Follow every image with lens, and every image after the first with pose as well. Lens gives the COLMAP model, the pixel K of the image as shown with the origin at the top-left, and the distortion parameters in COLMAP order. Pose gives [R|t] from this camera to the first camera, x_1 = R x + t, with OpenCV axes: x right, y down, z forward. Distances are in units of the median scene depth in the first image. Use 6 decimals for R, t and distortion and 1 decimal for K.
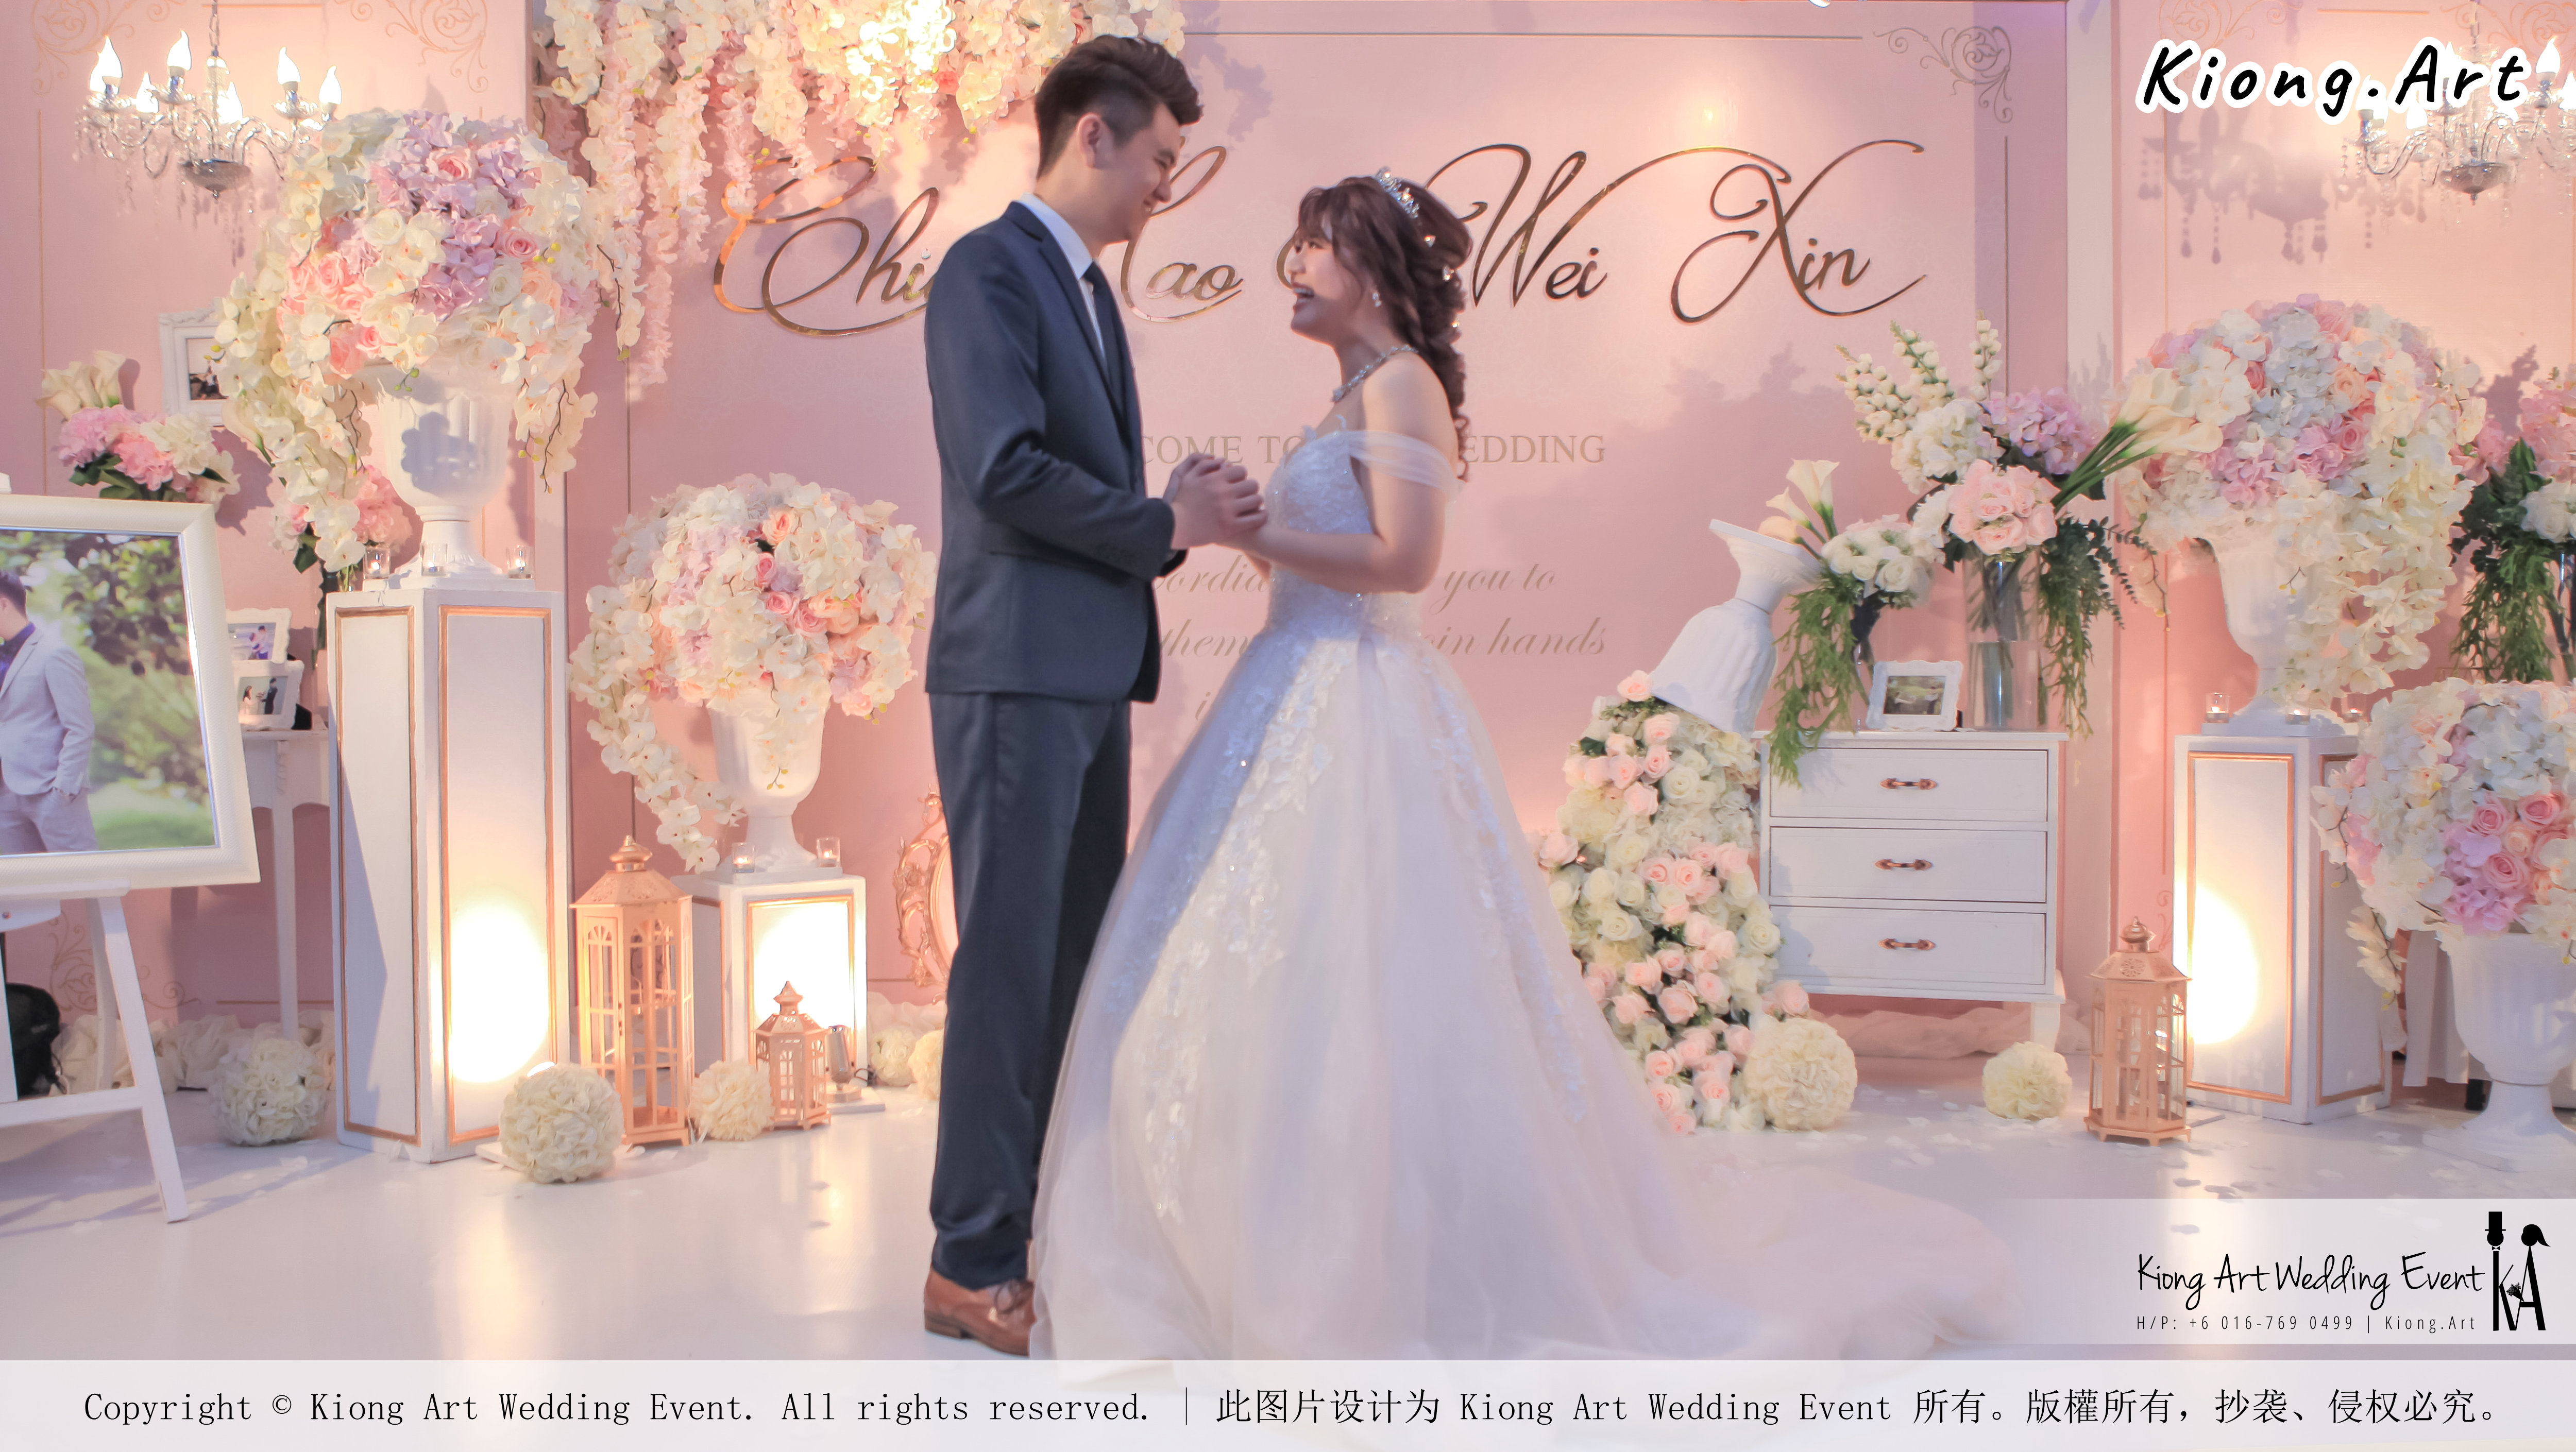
lens RADIAL K [[2214.8, 0, 1262.9], [0, 2214.8, 716.4], [0, 0, 1]] dist [-0.125133, 0.100961]
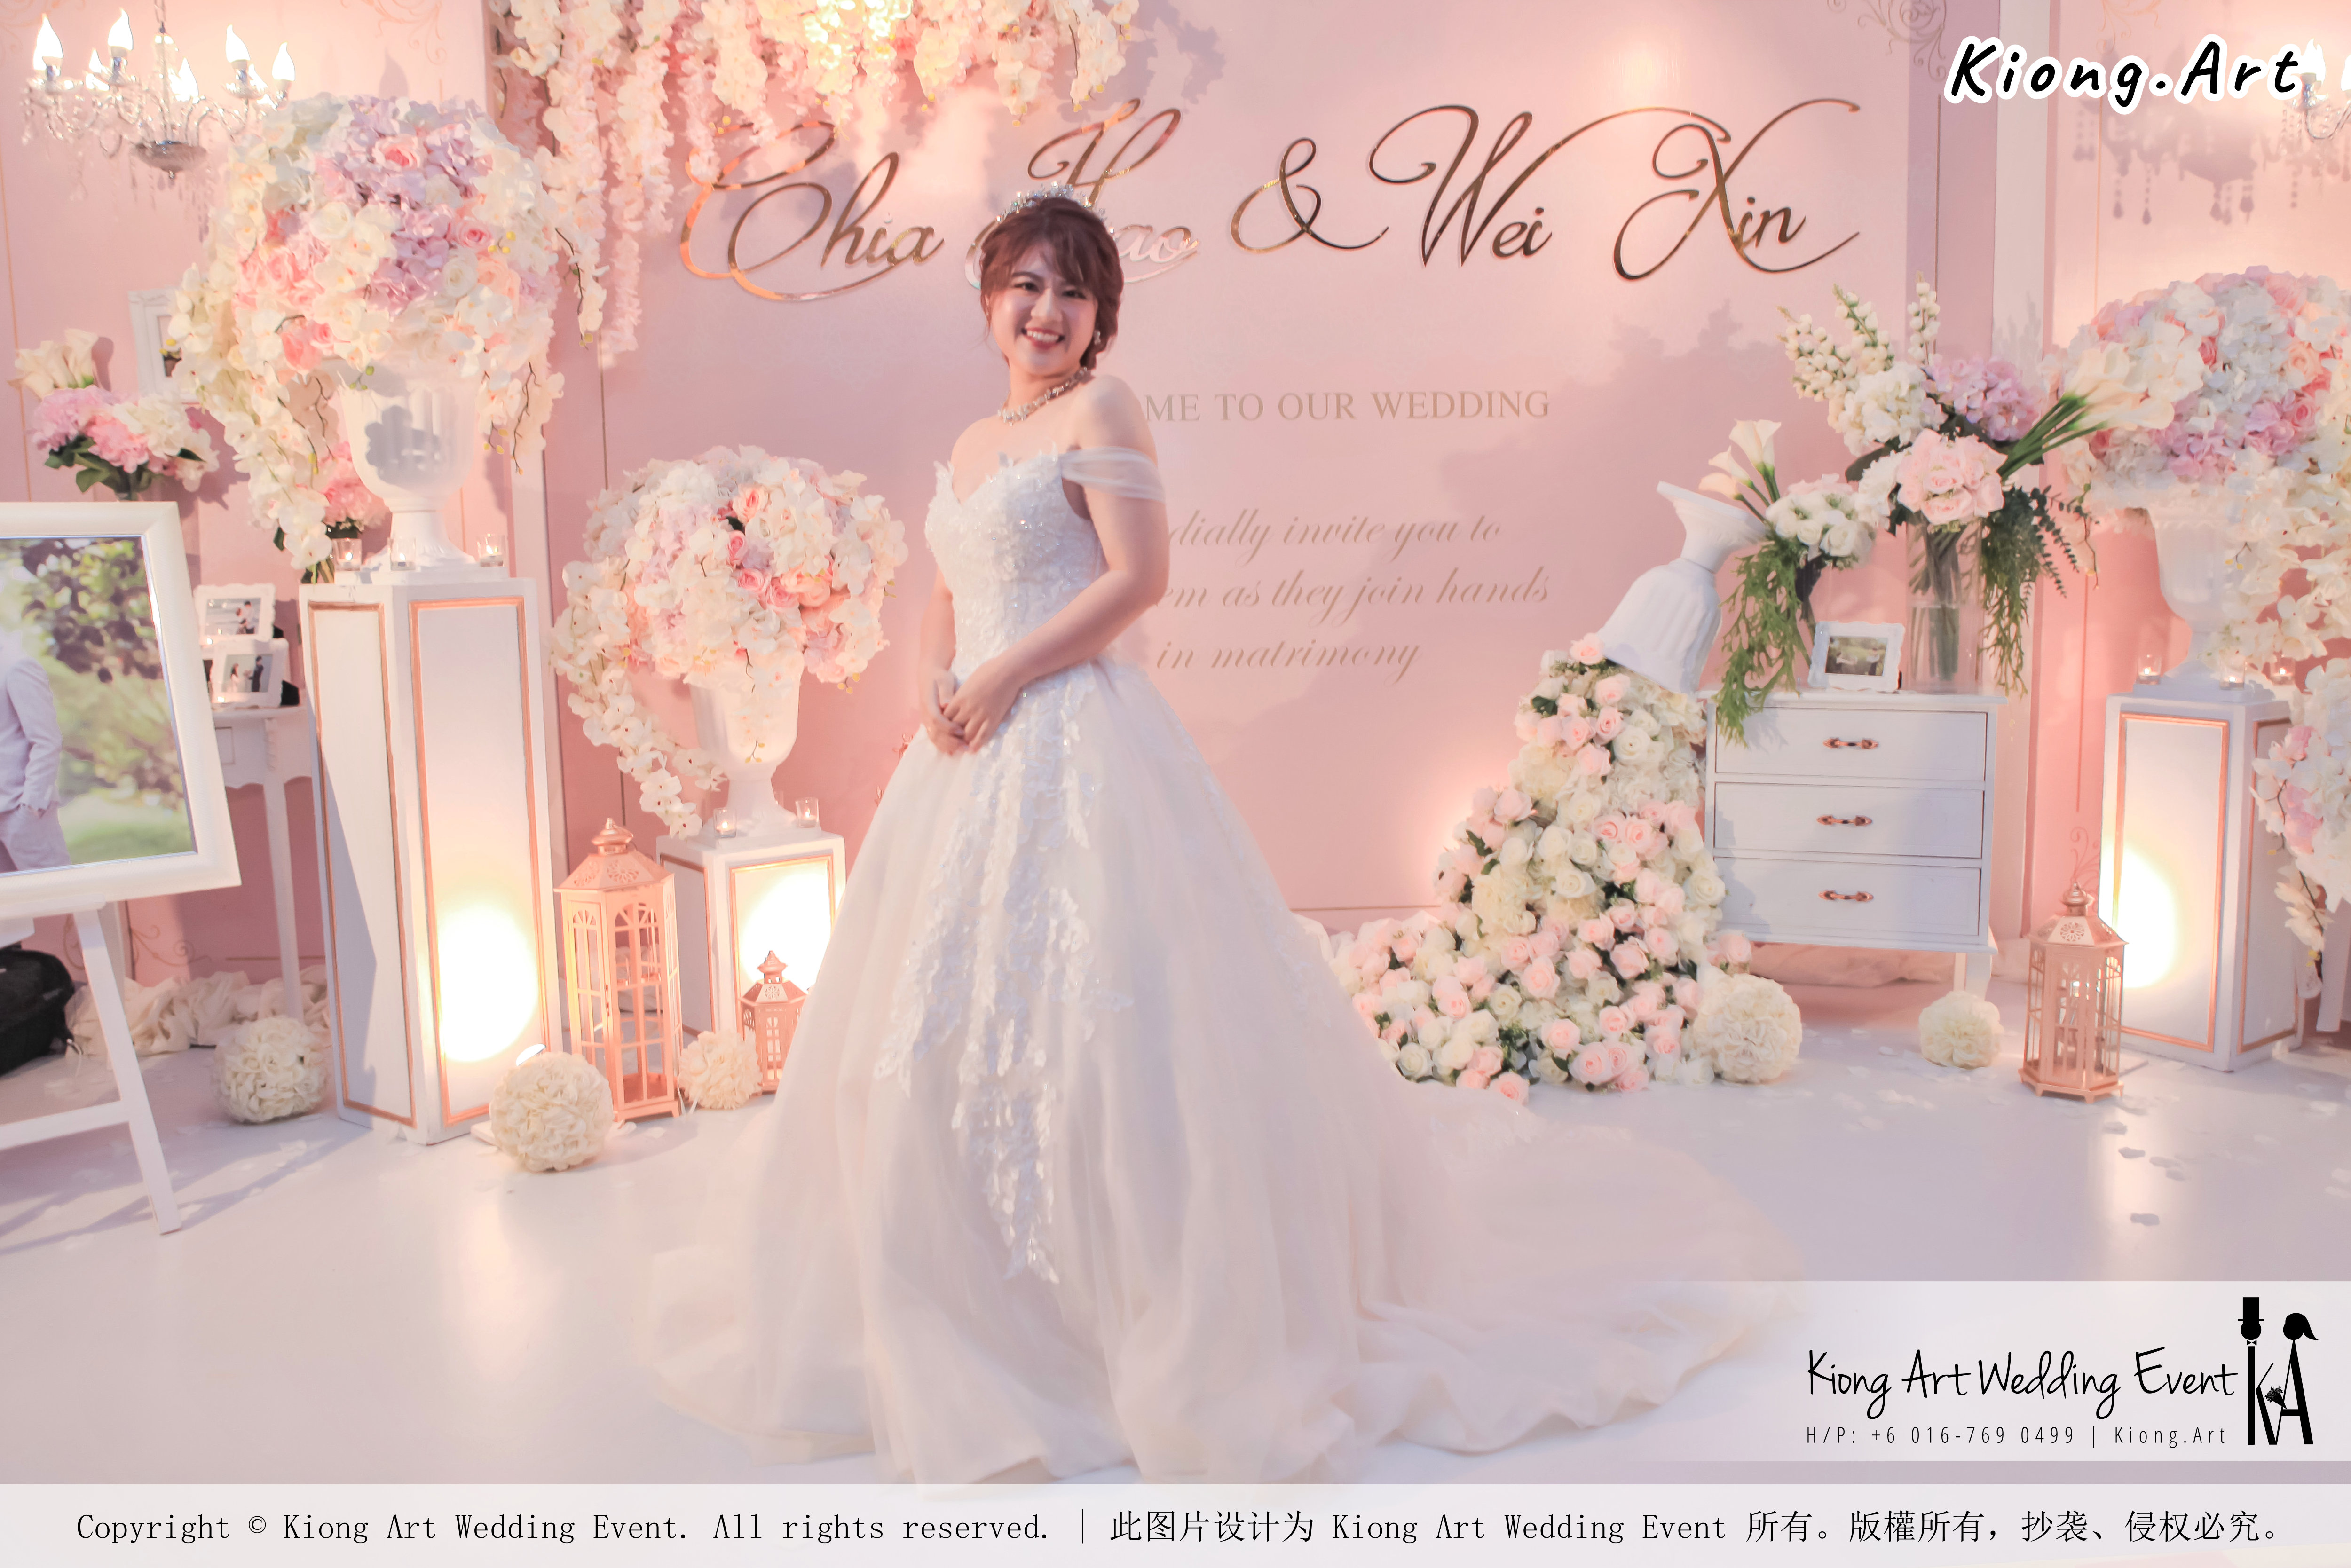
lens RADIAL K [[1908.2, 0, 1227.2], [0, 1908.2, 737.2], [0, 0, 1]] dist [-0.112590, 0.080237]
pose [[0.999795, -0.011791, 0.016454, -0.014714], [0.010222, 0.995669, 0.092402, -0.056574], [-0.017472, -0.092214, 0.995586, 0.114704]]
